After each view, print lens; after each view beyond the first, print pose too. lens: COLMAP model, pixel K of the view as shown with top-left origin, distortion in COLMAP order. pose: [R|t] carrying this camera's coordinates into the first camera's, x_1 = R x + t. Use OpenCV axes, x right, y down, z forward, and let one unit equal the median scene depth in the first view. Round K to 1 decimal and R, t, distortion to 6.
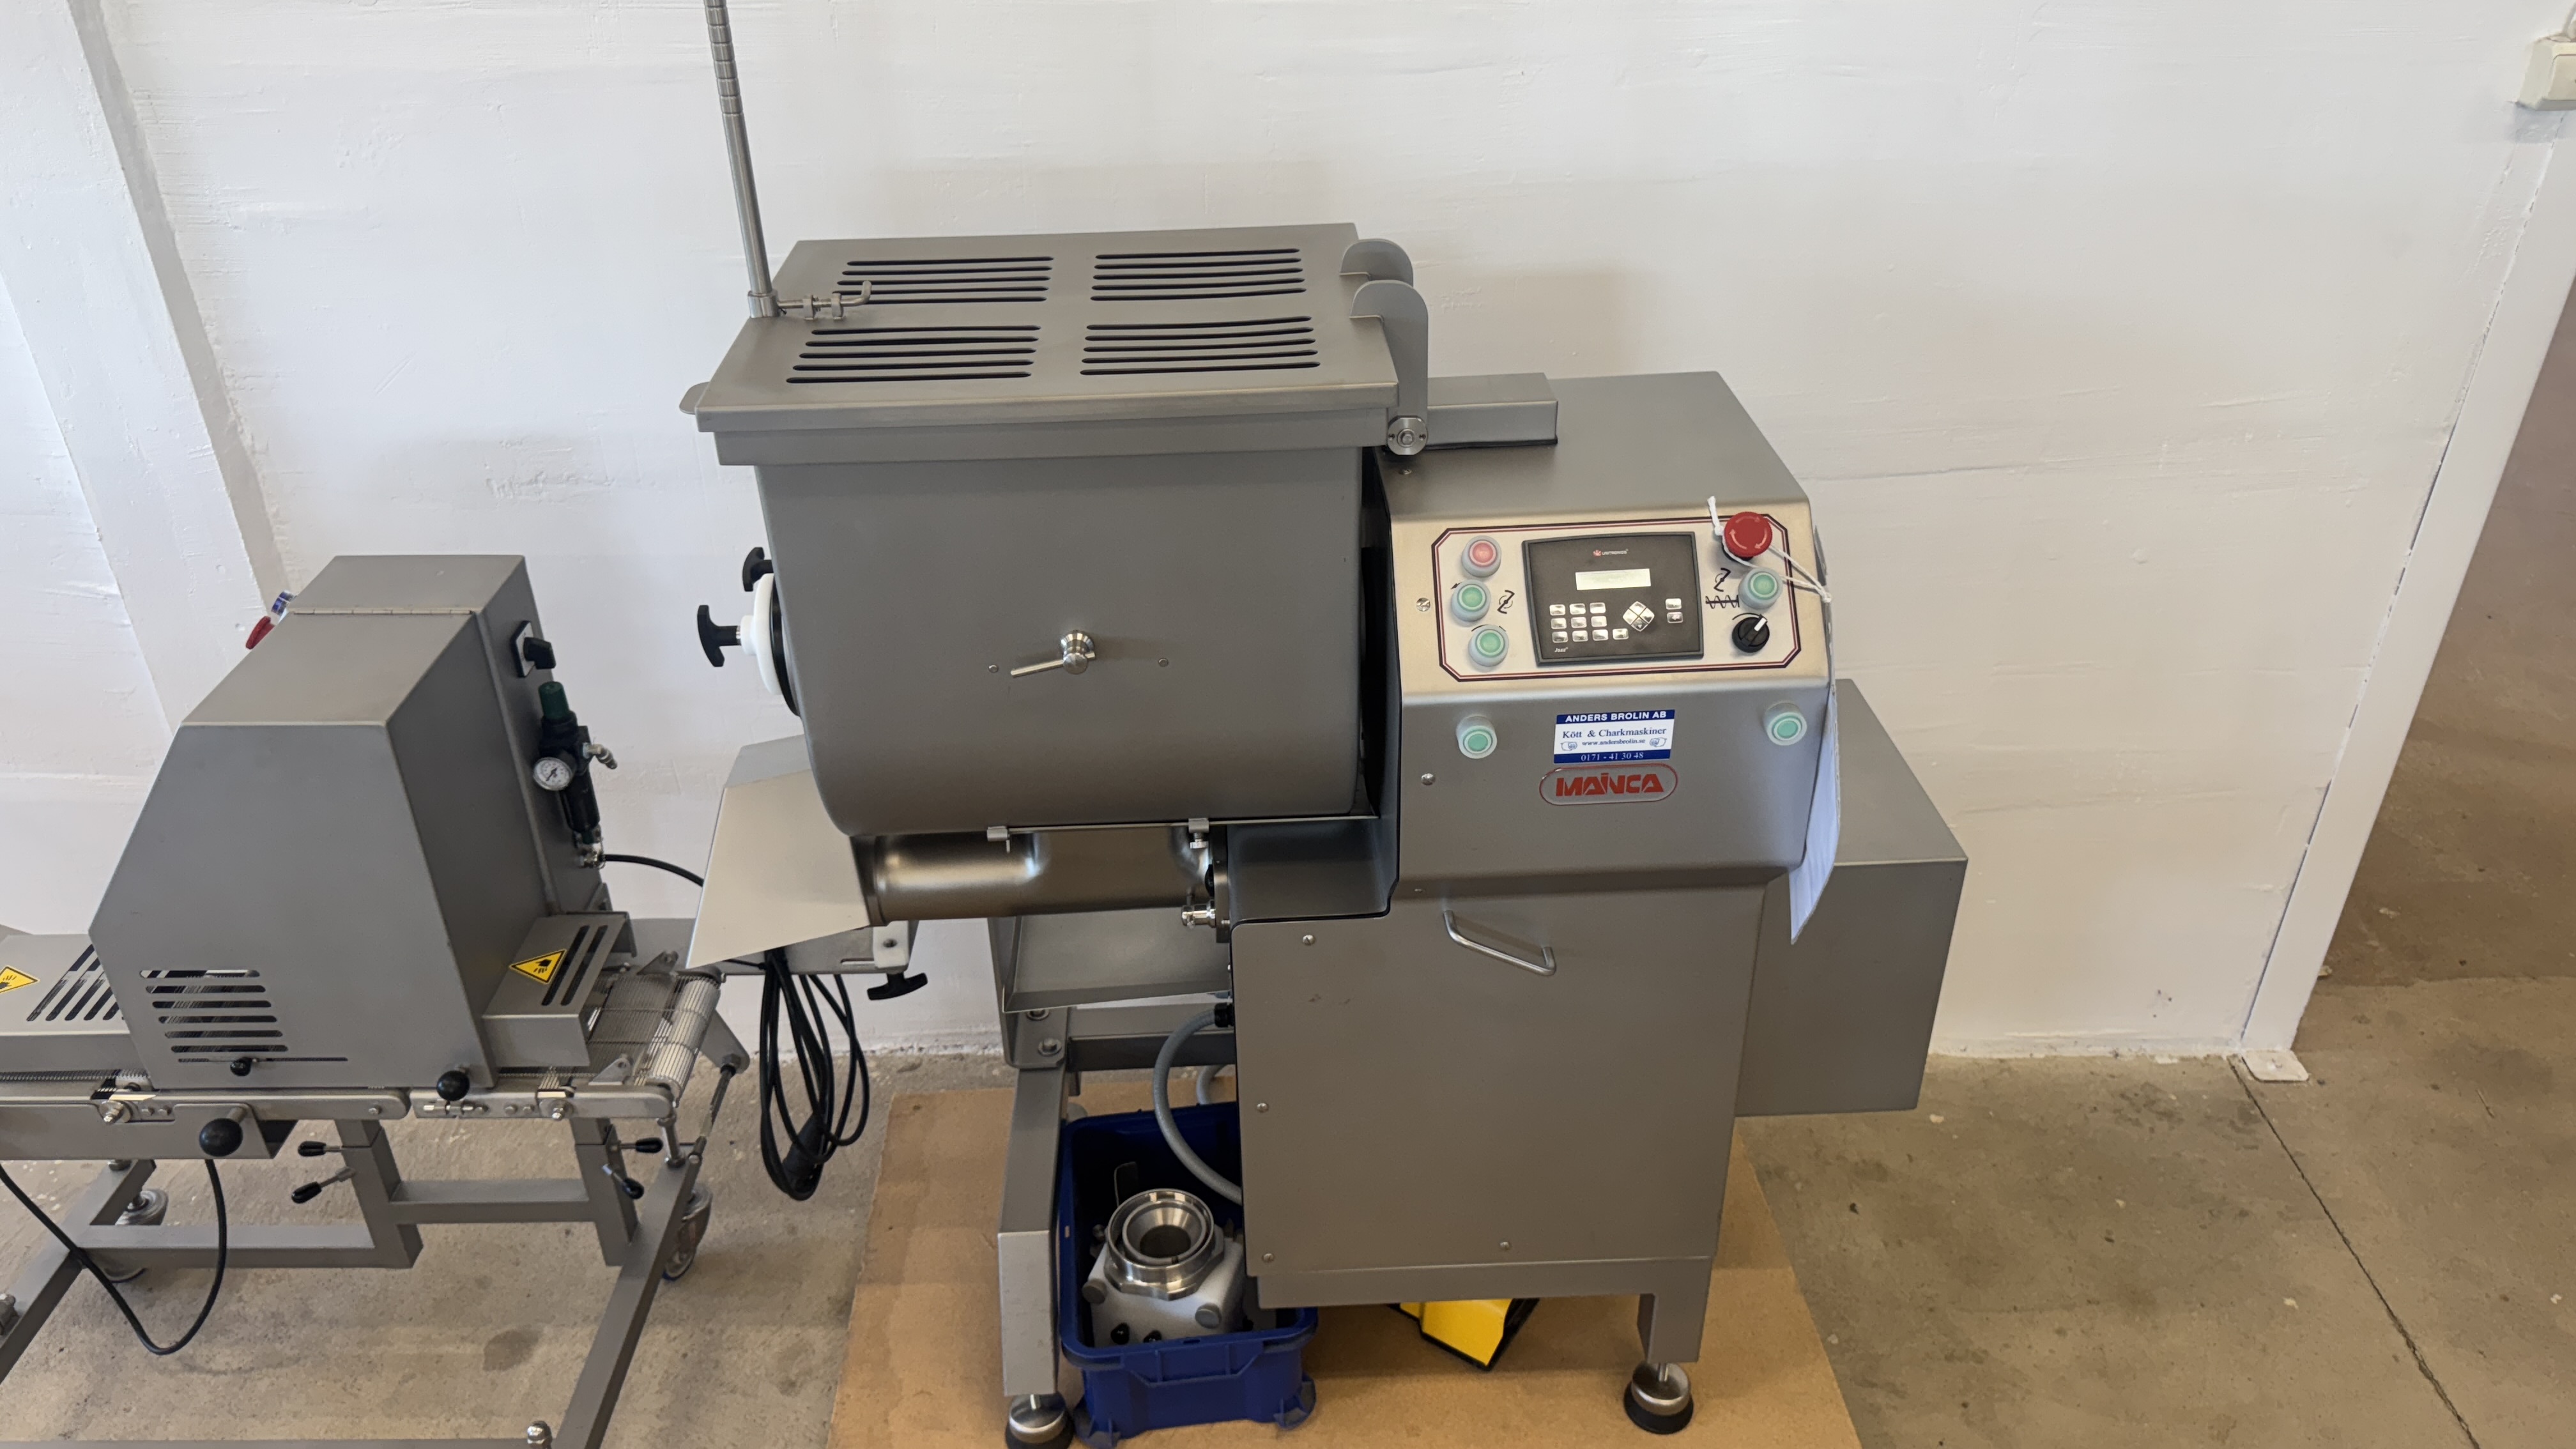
lens RADIAL K [[1810.5, 0, 1276.8], [0, 1810.5, 719.9], [0, 0, 1]] dist [0.010256, -0.007704]
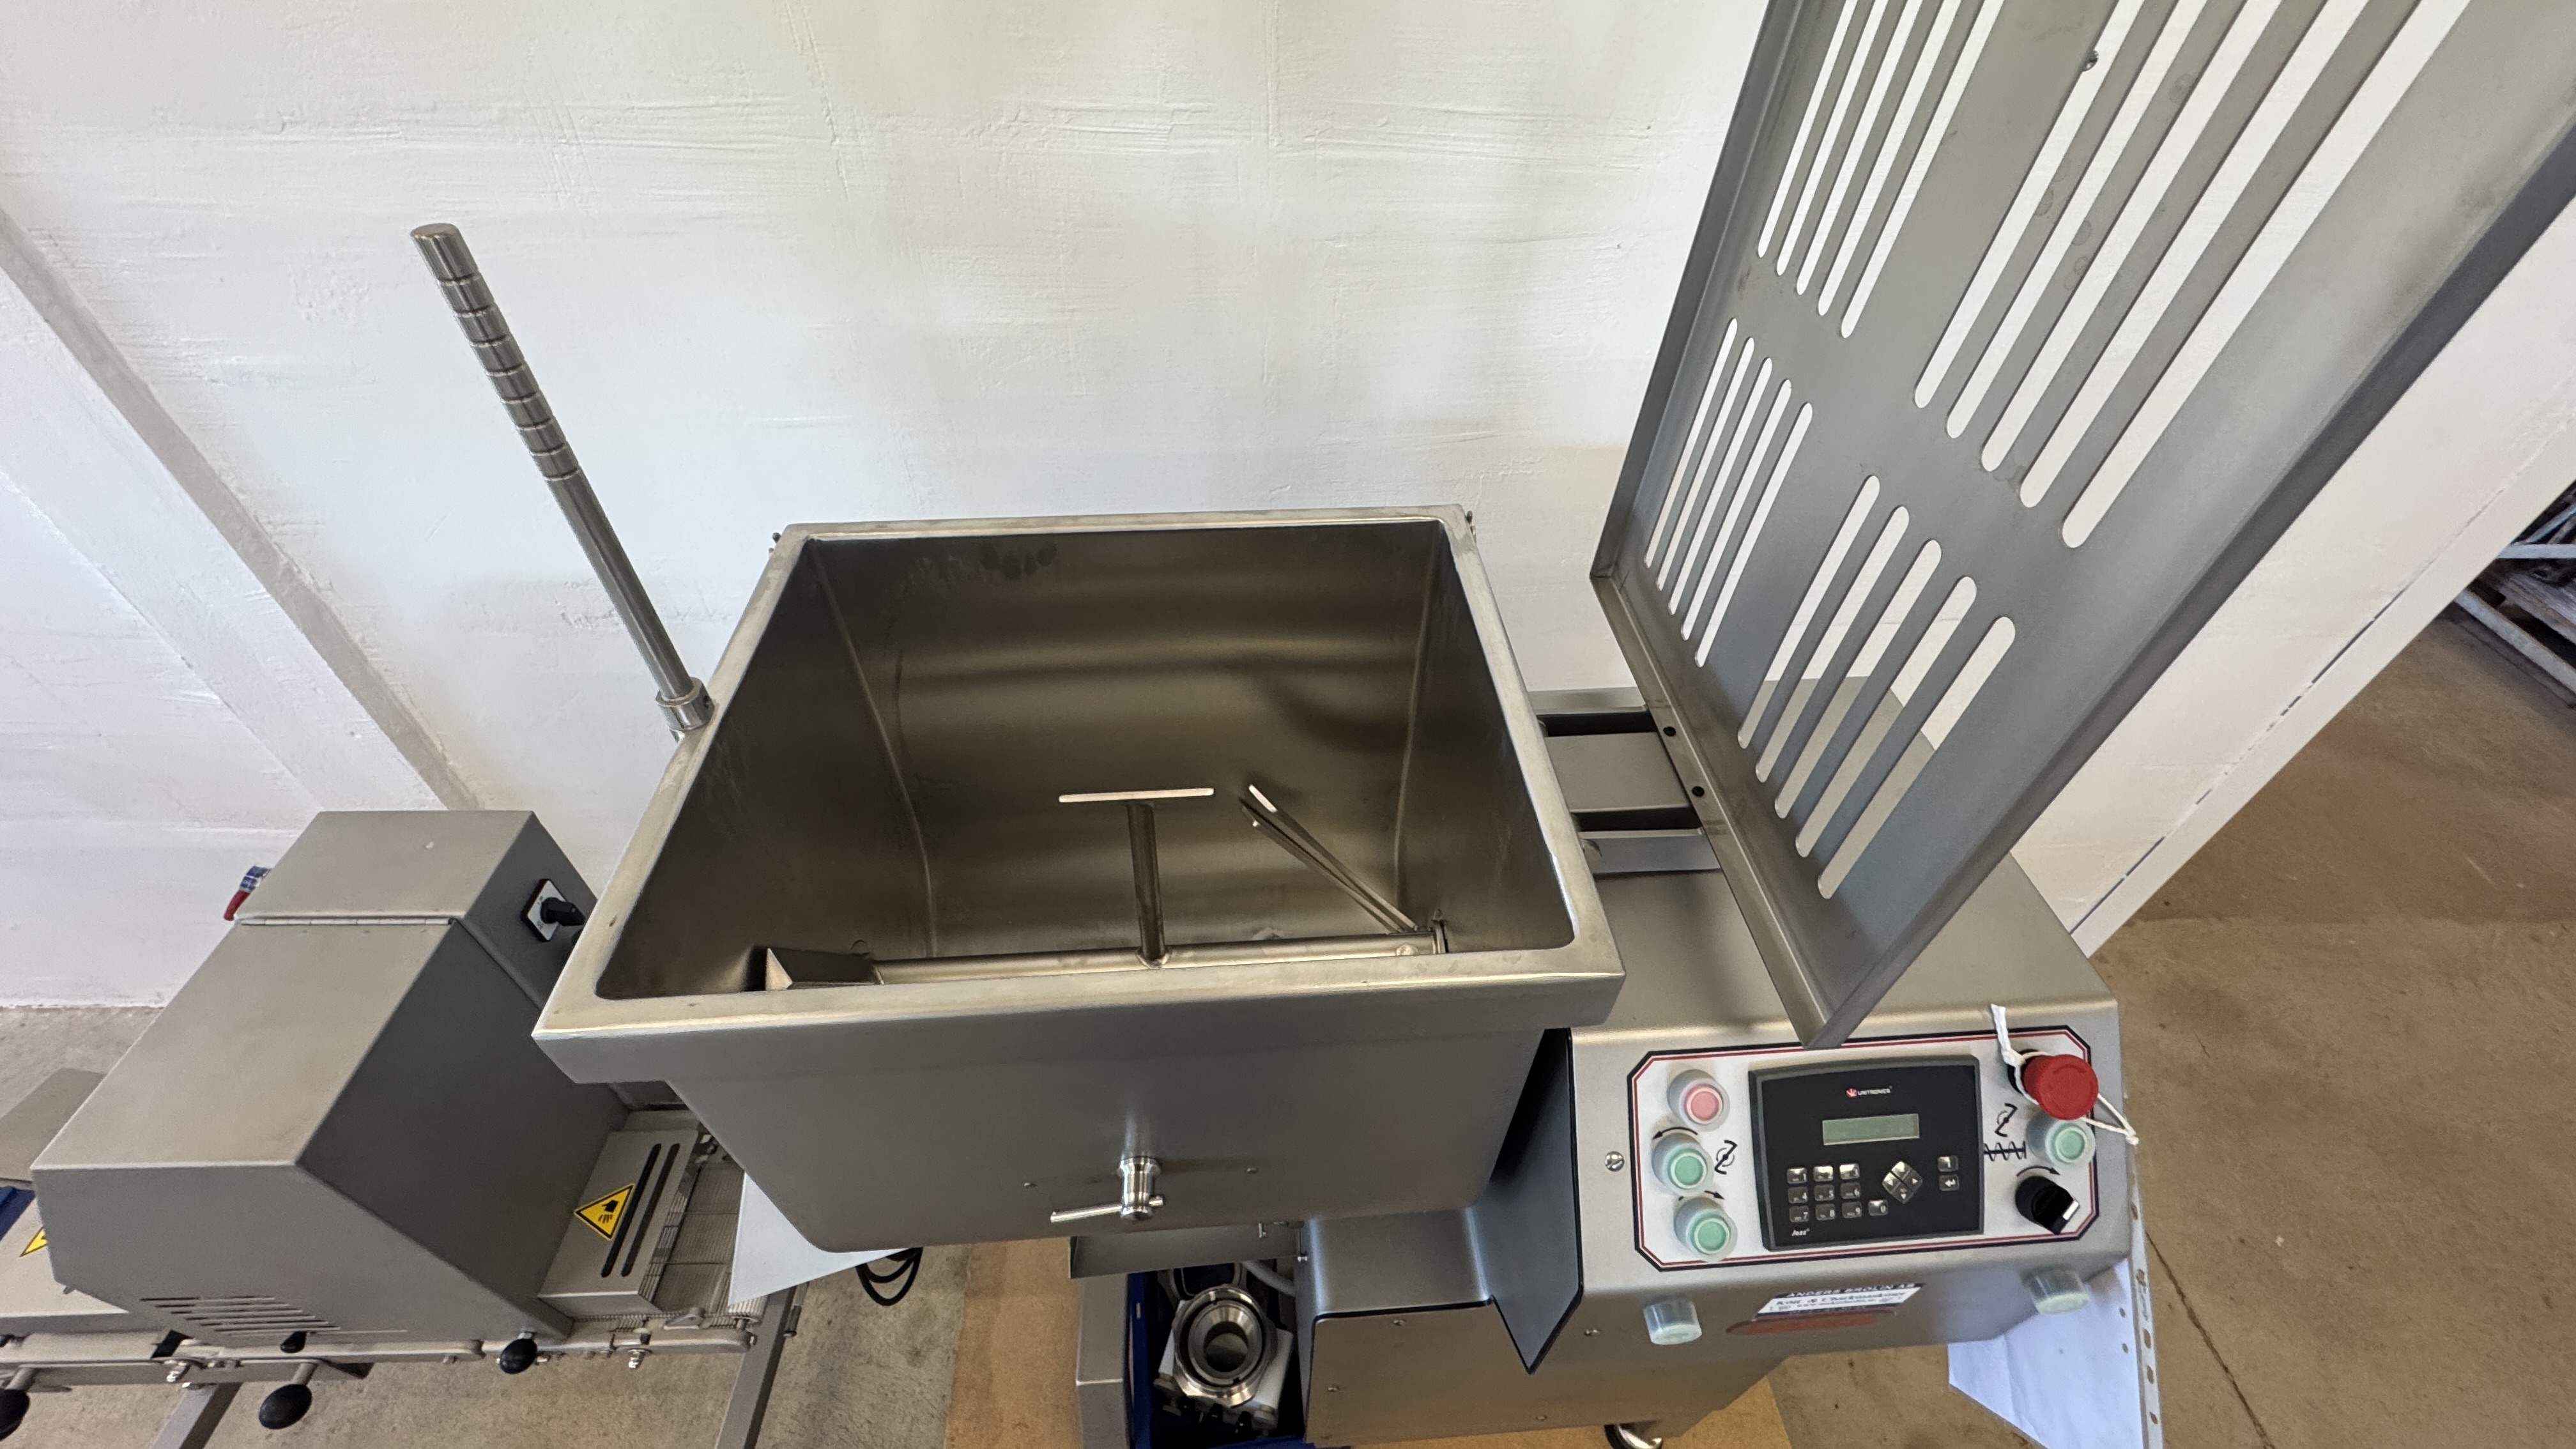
lens RADIAL K [[1028.0, 0, 1288.0], [0, 1028.0, 724.5], [0, 0, 1]] dist [-0.000437, -0.000061]
pose [[0.999263, 0.006326, 0.037853, -0.053834], [-0.014583, 0.974928, 0.222044, -0.254412], [-0.035499, -0.222432, 0.974302, 0.491615]]
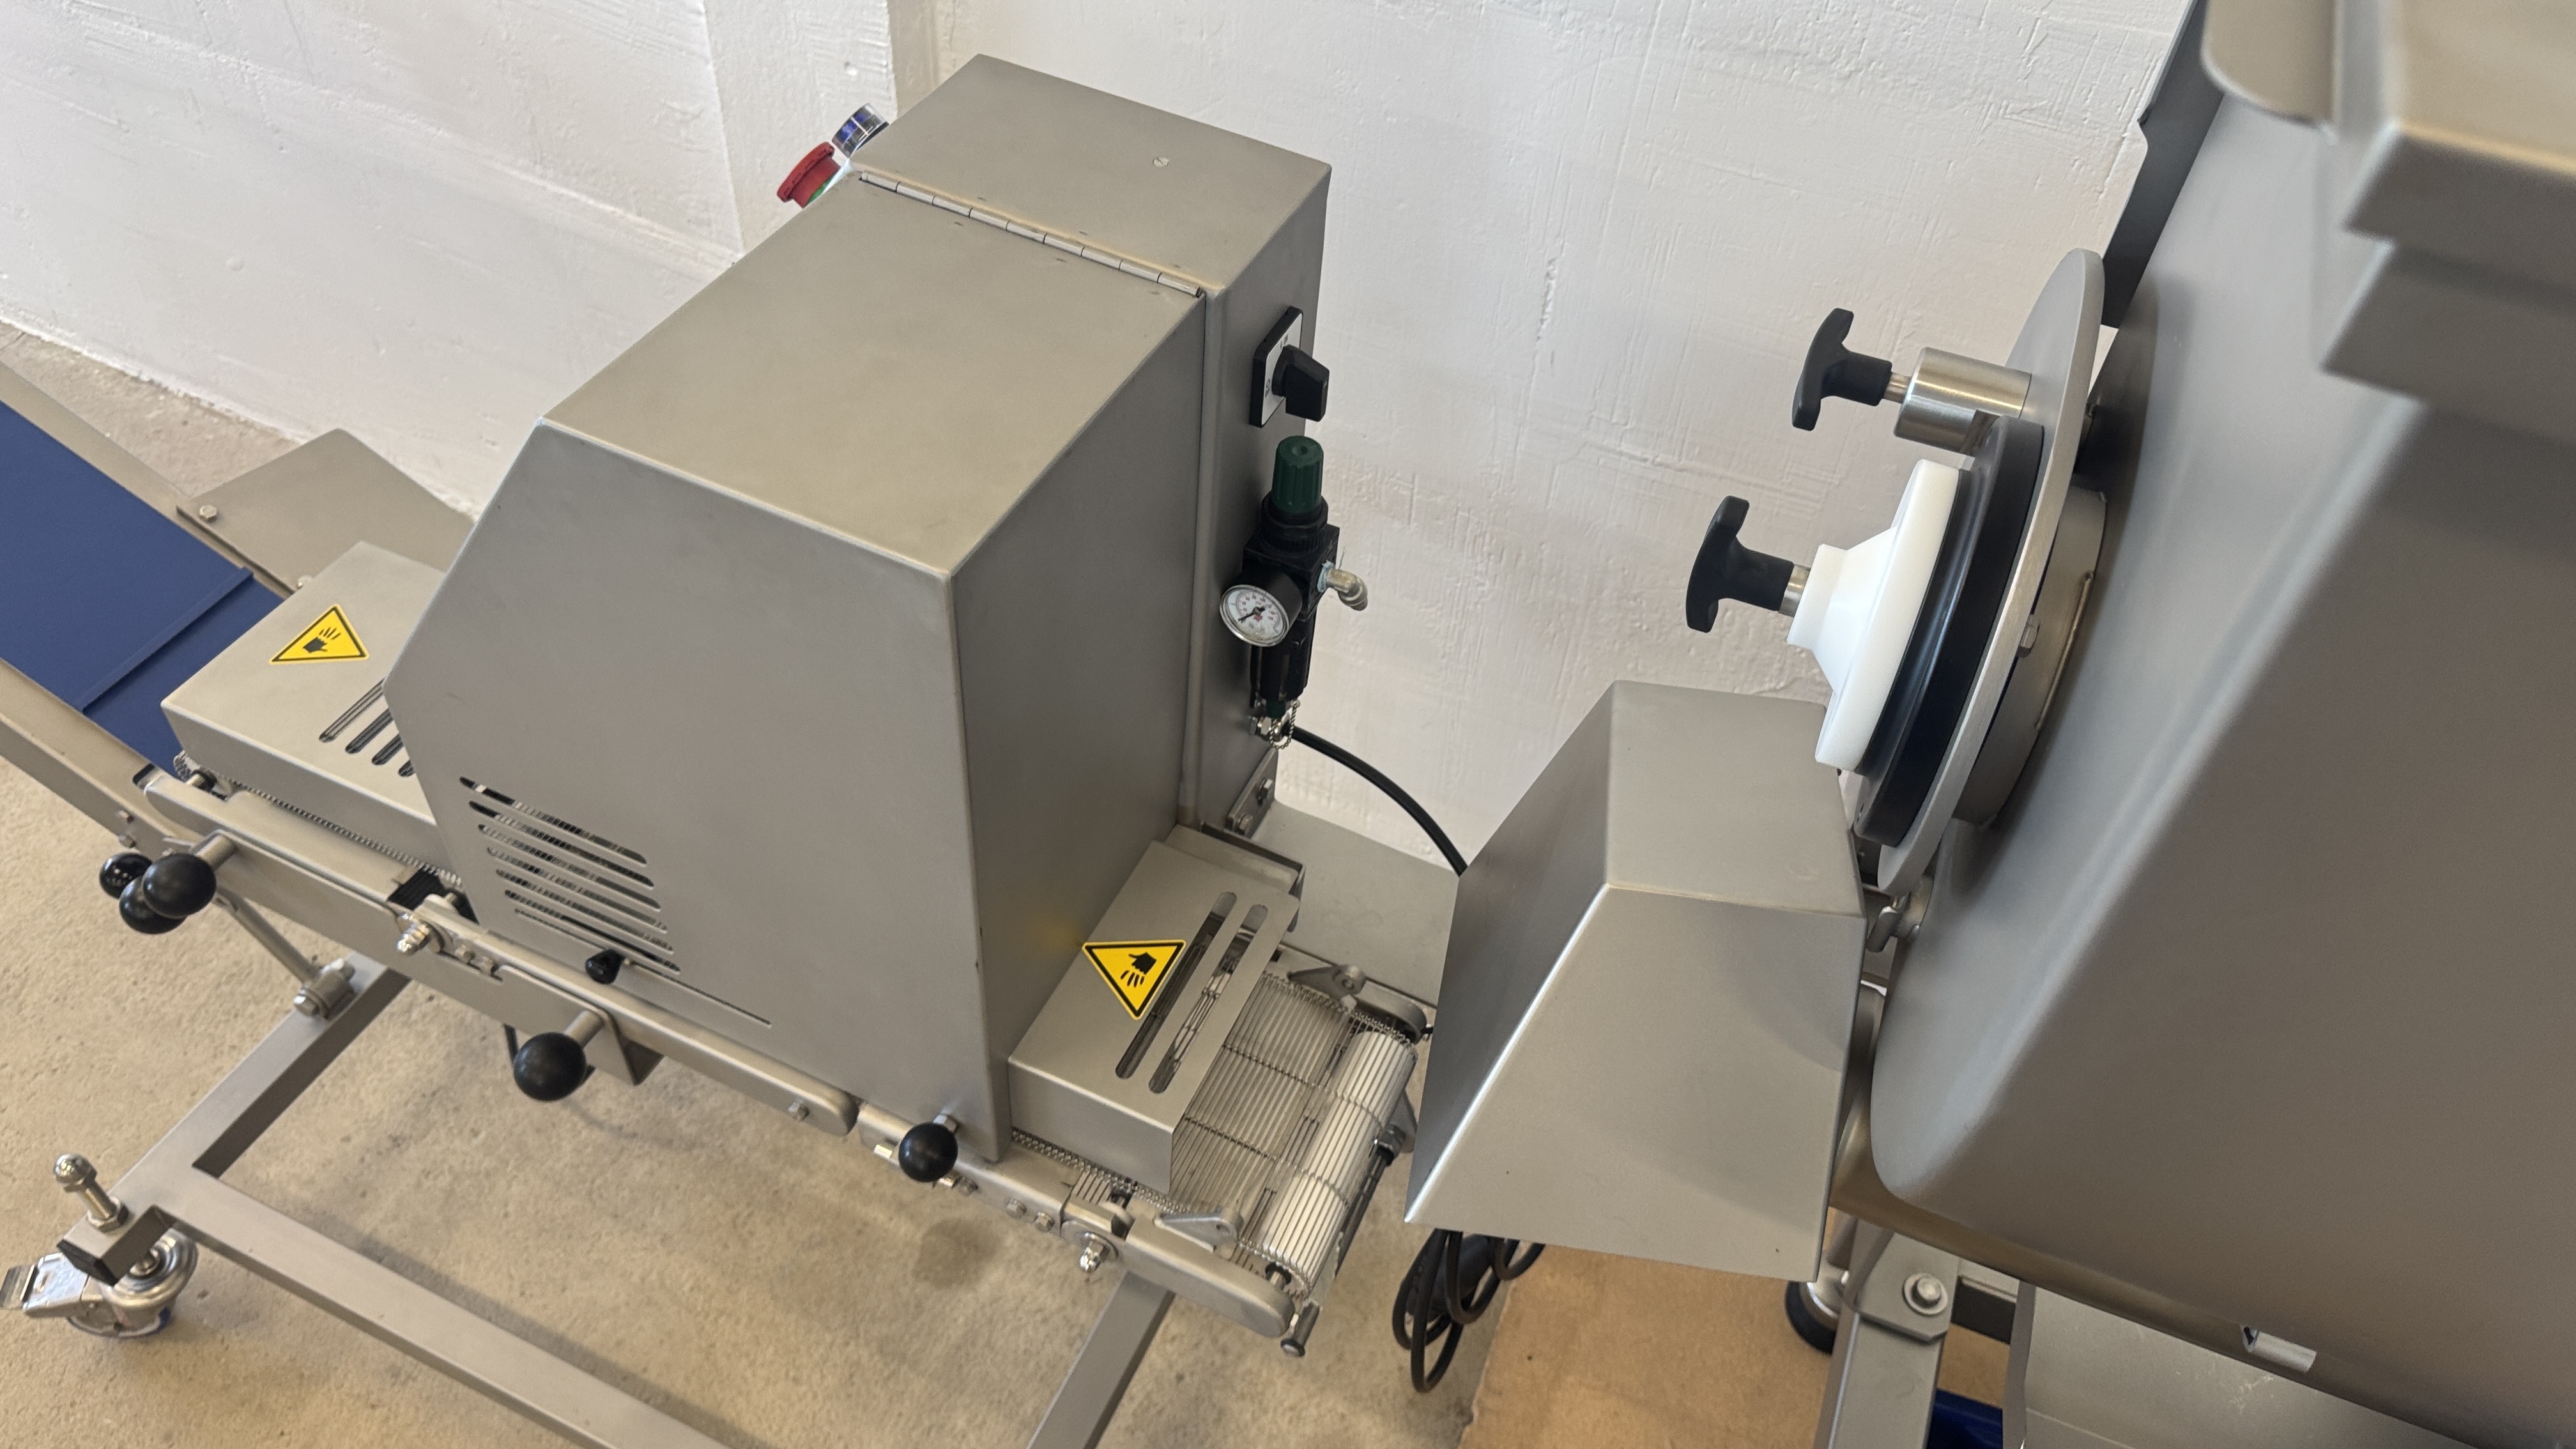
lens RADIAL K [[1828.0, 0, 1301.7], [0, 1828.0, 709.6], [0, 0, 1]] dist [0.174695, -0.334378]
pose [[0.904146, 0.355049, -0.237613, -0.260981], [-0.284512, 0.915306, 0.285076, -0.096391], [0.318704, -0.190146, 0.928586, 0.533283]]
